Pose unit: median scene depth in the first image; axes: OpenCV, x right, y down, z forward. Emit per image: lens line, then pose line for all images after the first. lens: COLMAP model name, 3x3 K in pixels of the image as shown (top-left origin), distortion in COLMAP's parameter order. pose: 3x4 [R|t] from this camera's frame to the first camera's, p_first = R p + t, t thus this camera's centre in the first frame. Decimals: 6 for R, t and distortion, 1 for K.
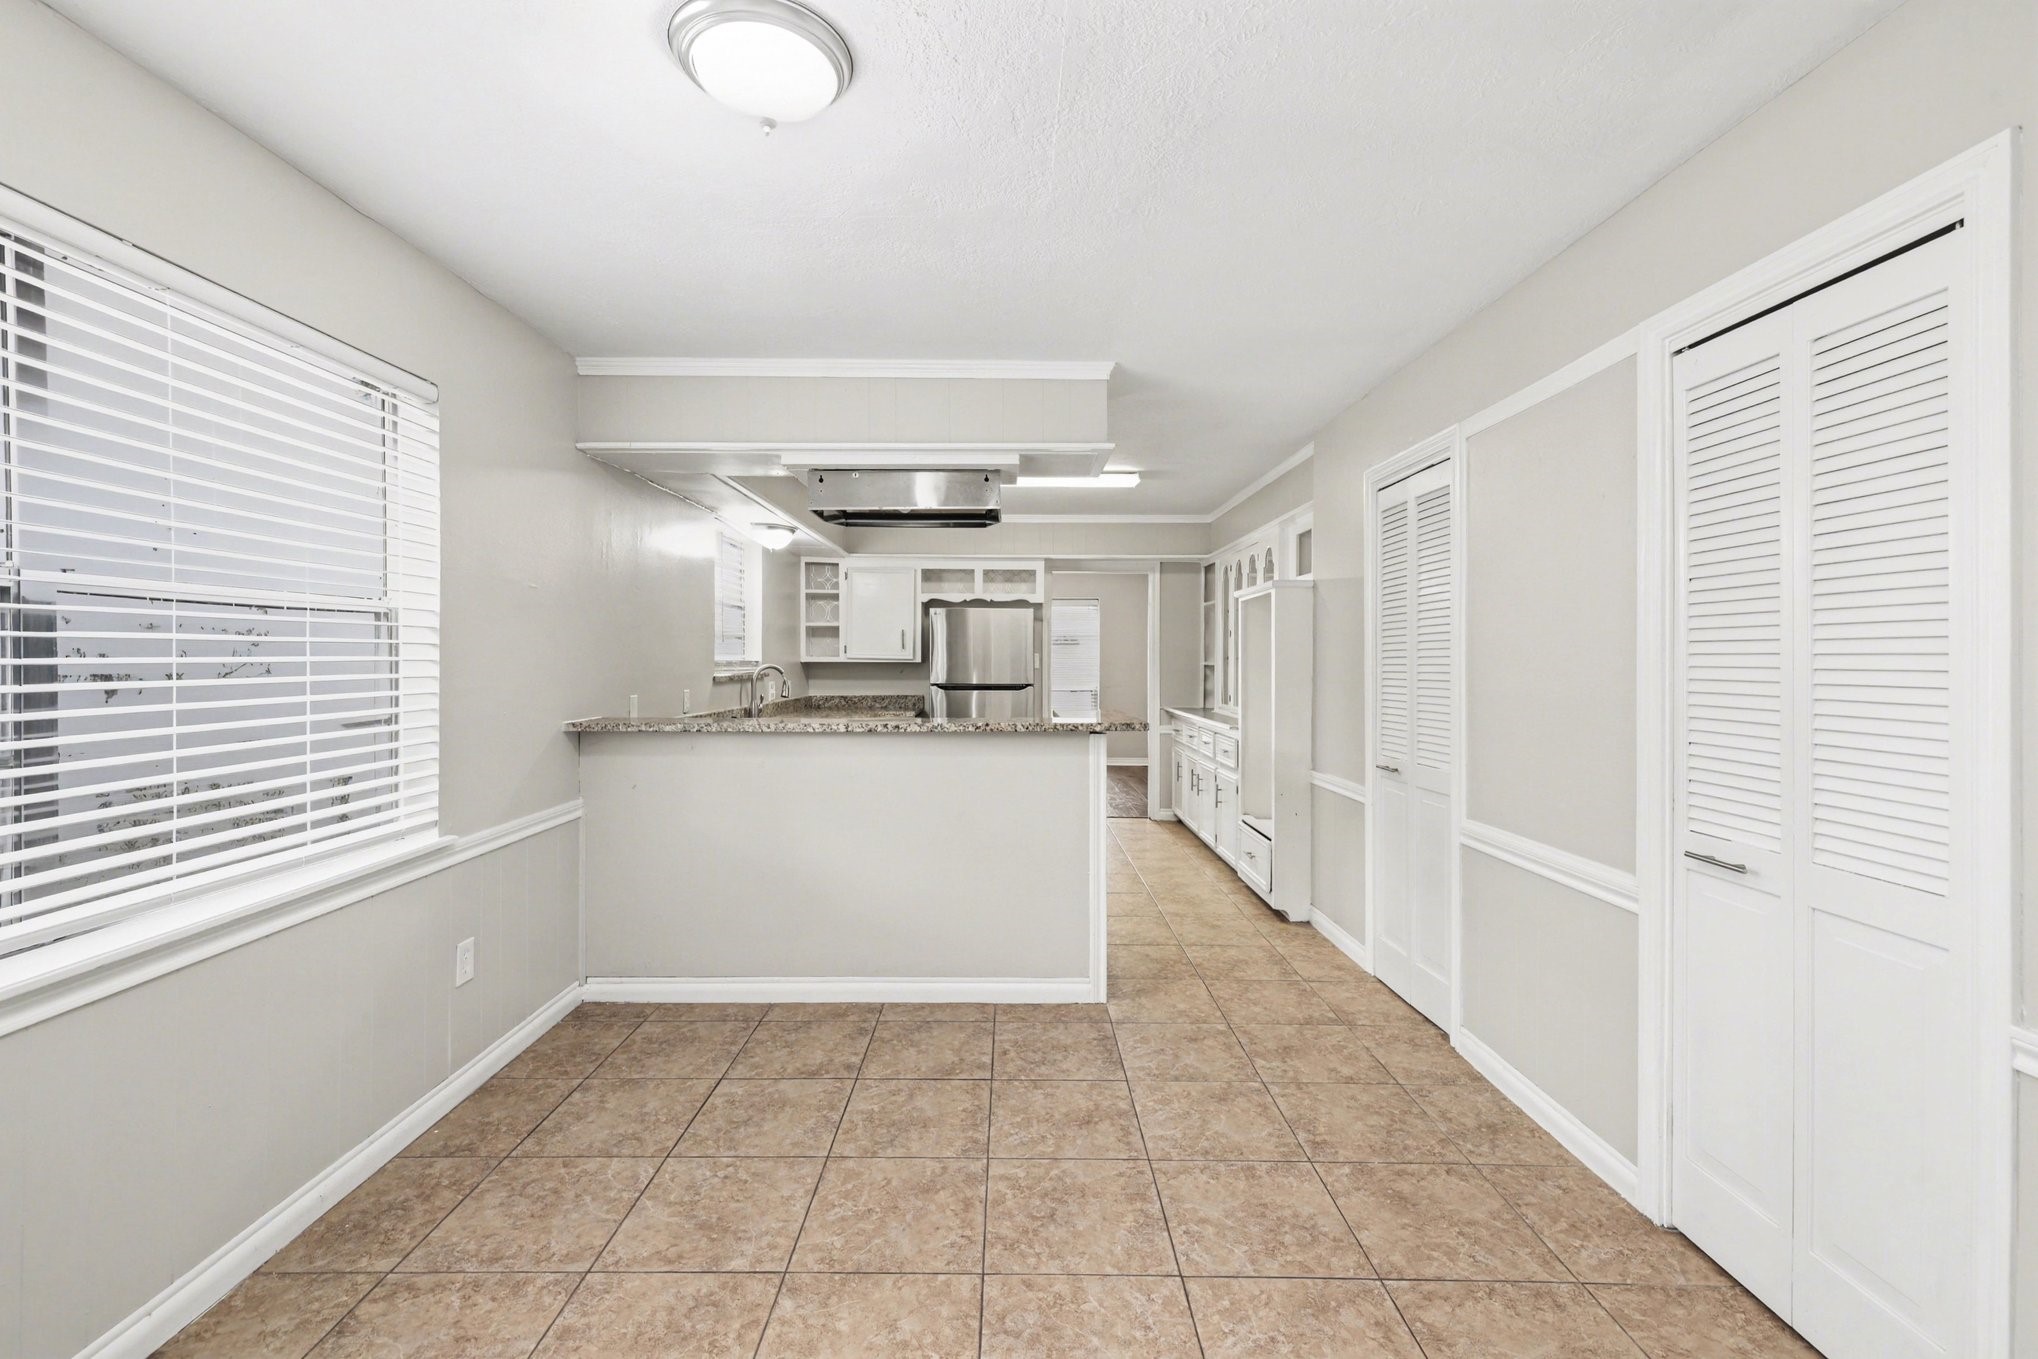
lens RADIAL K [[845.9, 0, 1018.1], [0, 845.9, 647.0], [0, 0, 1]] dist [0.083981, -0.000055]
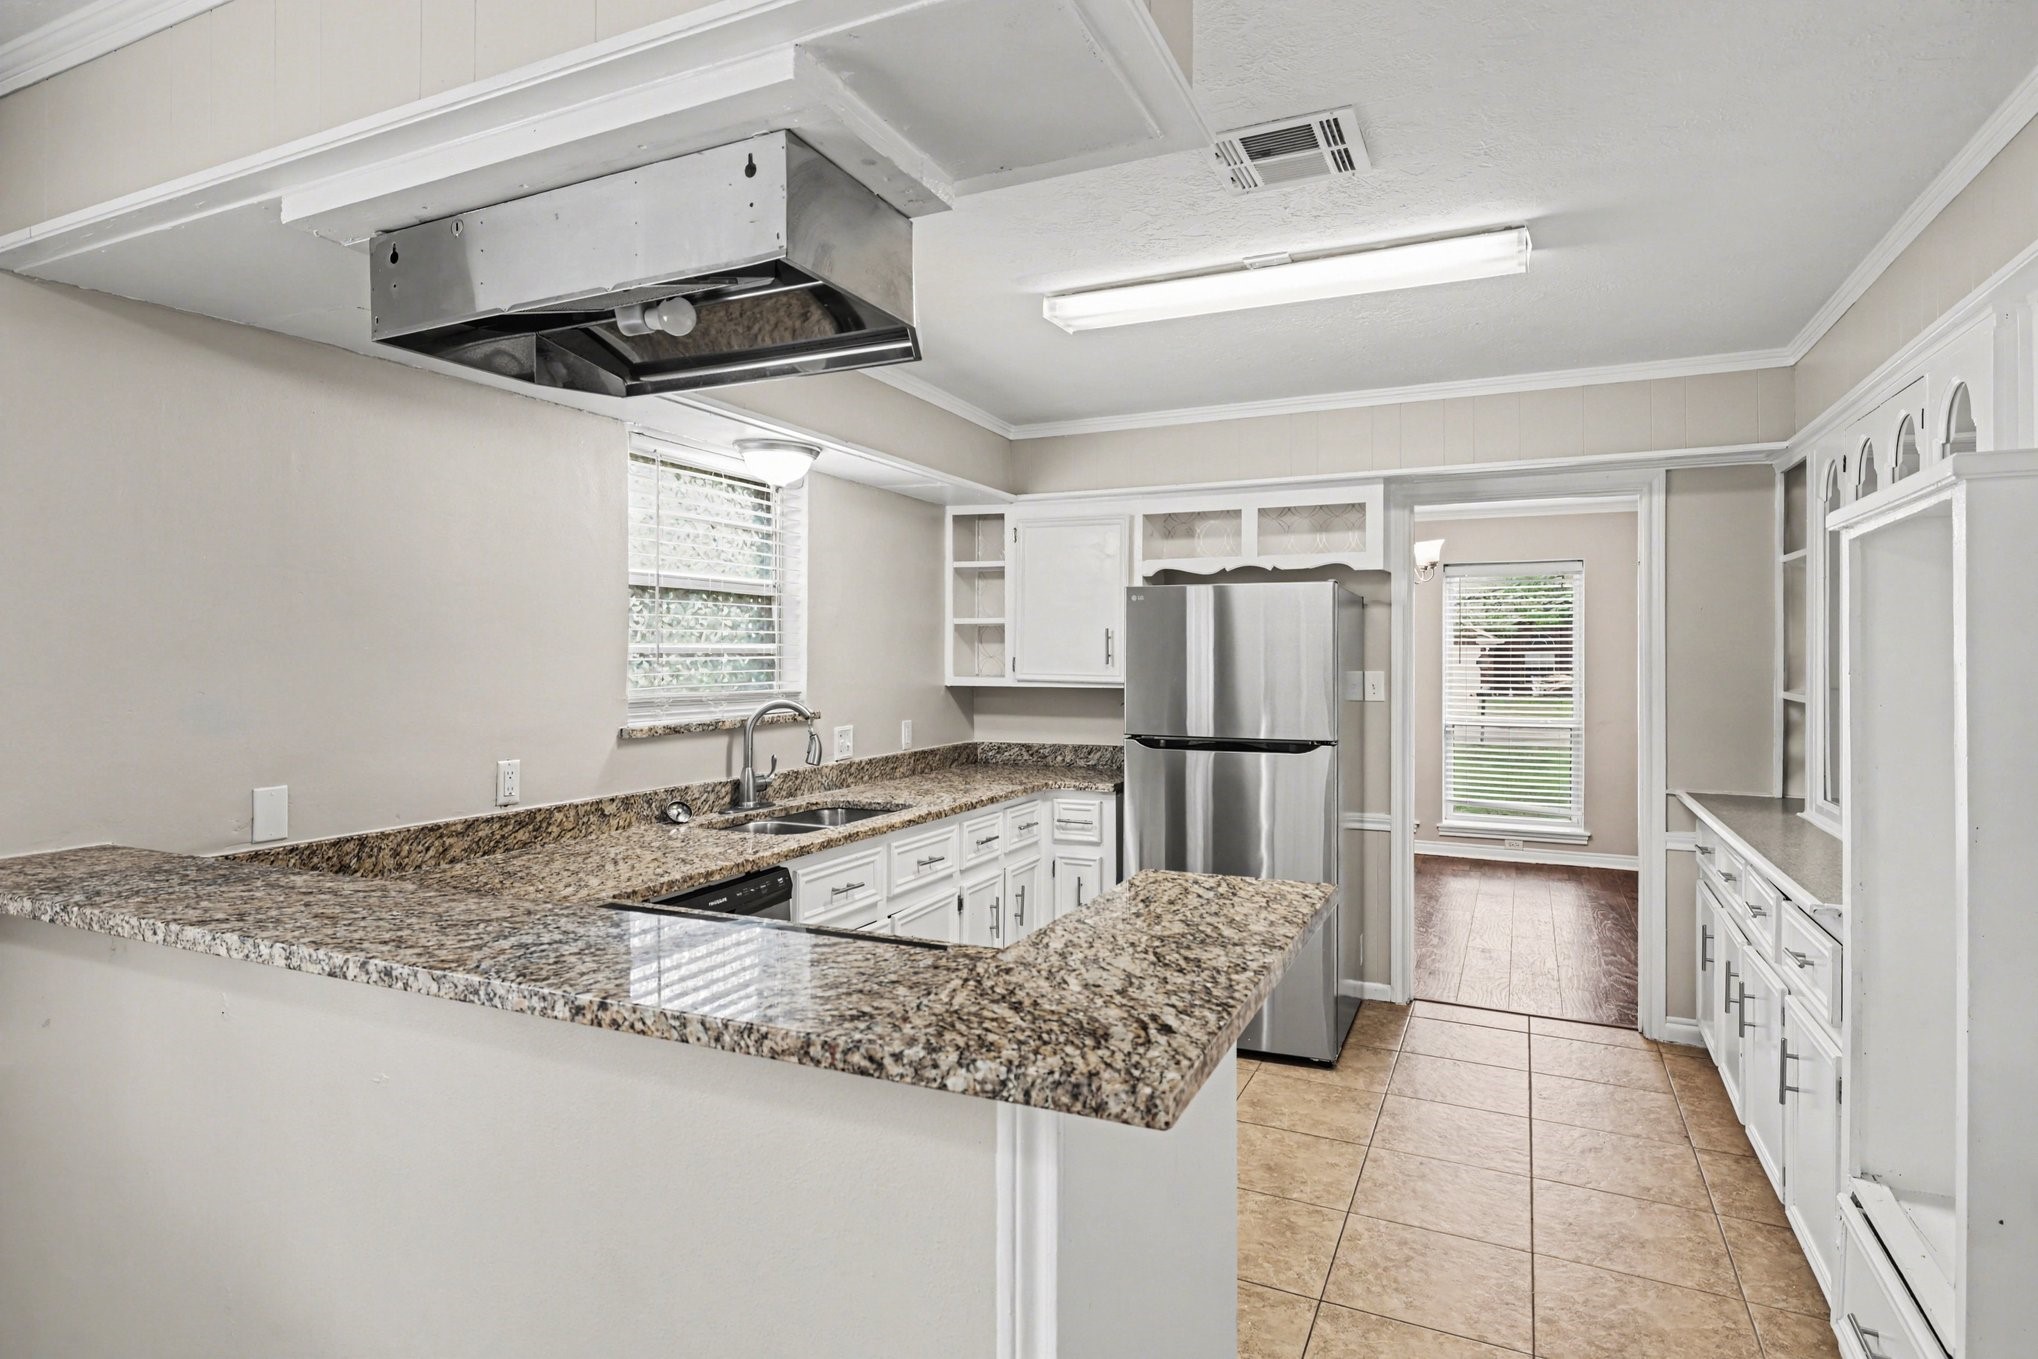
lens RADIAL K [[1081.5, 0, 1017.7], [0, 1081.5, 653.3], [0, 0, 1]] dist [0.001410, 0.000852]
pose [[0.900571, -0.004275, -0.434688, 0.112314], [0.009737, 0.999899, 0.010339, -0.012080], [0.434600, -0.013544, 0.900522, 0.346955]]
